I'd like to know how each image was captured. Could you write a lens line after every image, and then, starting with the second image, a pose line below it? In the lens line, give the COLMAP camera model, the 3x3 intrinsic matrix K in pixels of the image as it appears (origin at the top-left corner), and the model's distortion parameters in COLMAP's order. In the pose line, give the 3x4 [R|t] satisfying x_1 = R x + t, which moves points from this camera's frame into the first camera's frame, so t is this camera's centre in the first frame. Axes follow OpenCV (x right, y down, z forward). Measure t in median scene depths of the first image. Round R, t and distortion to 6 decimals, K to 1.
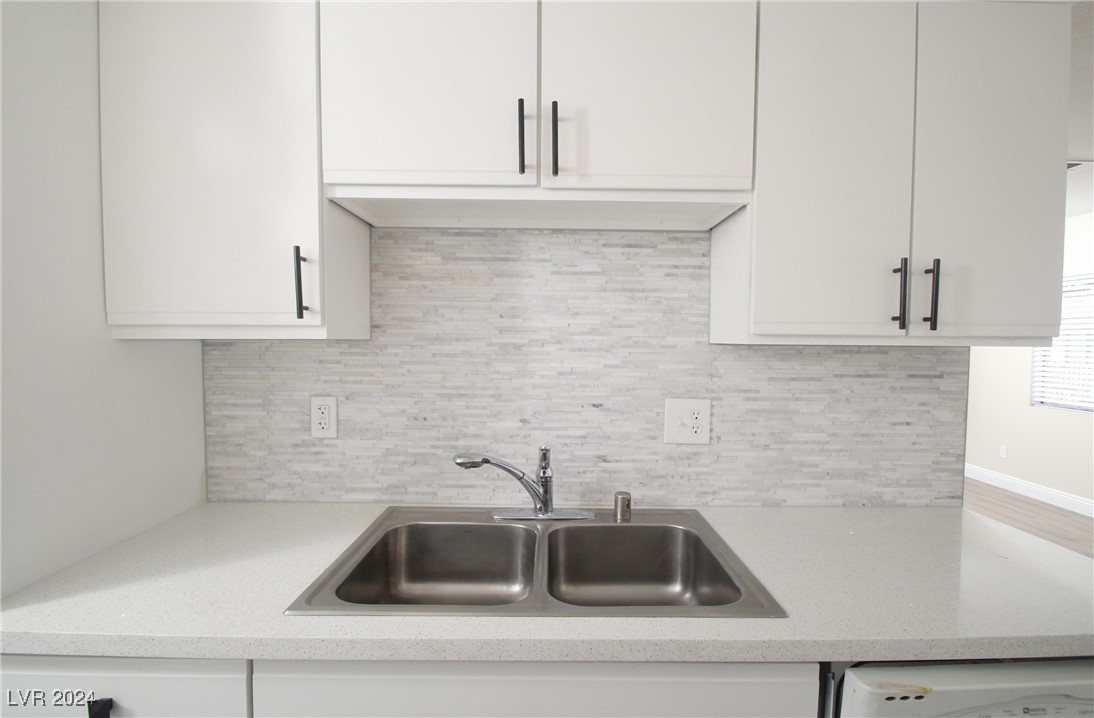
lens RADIAL K [[516.5, 0, 541.0], [0, 516.5, 366.5], [0, 0, 1]] dist [0.001436, -0.010883]
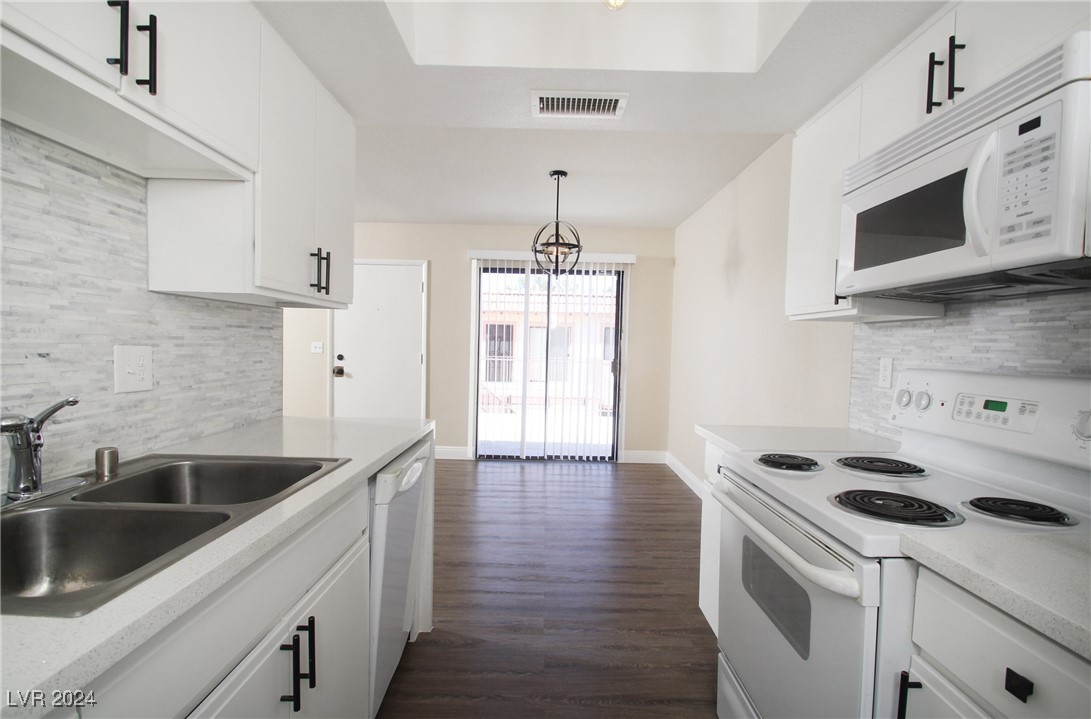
lens RADIAL K [[515.1, 0, 558.1], [0, 515.1, 377.8], [0, 0, 1]] dist [0.001436, -0.010883]
pose [[-0.006888, -0.073204, 0.997293, -0.696713], [0.016483, 0.997173, 0.073309, 0.065509], [-0.999840, 0.016943, -0.005662, 0.200445]]
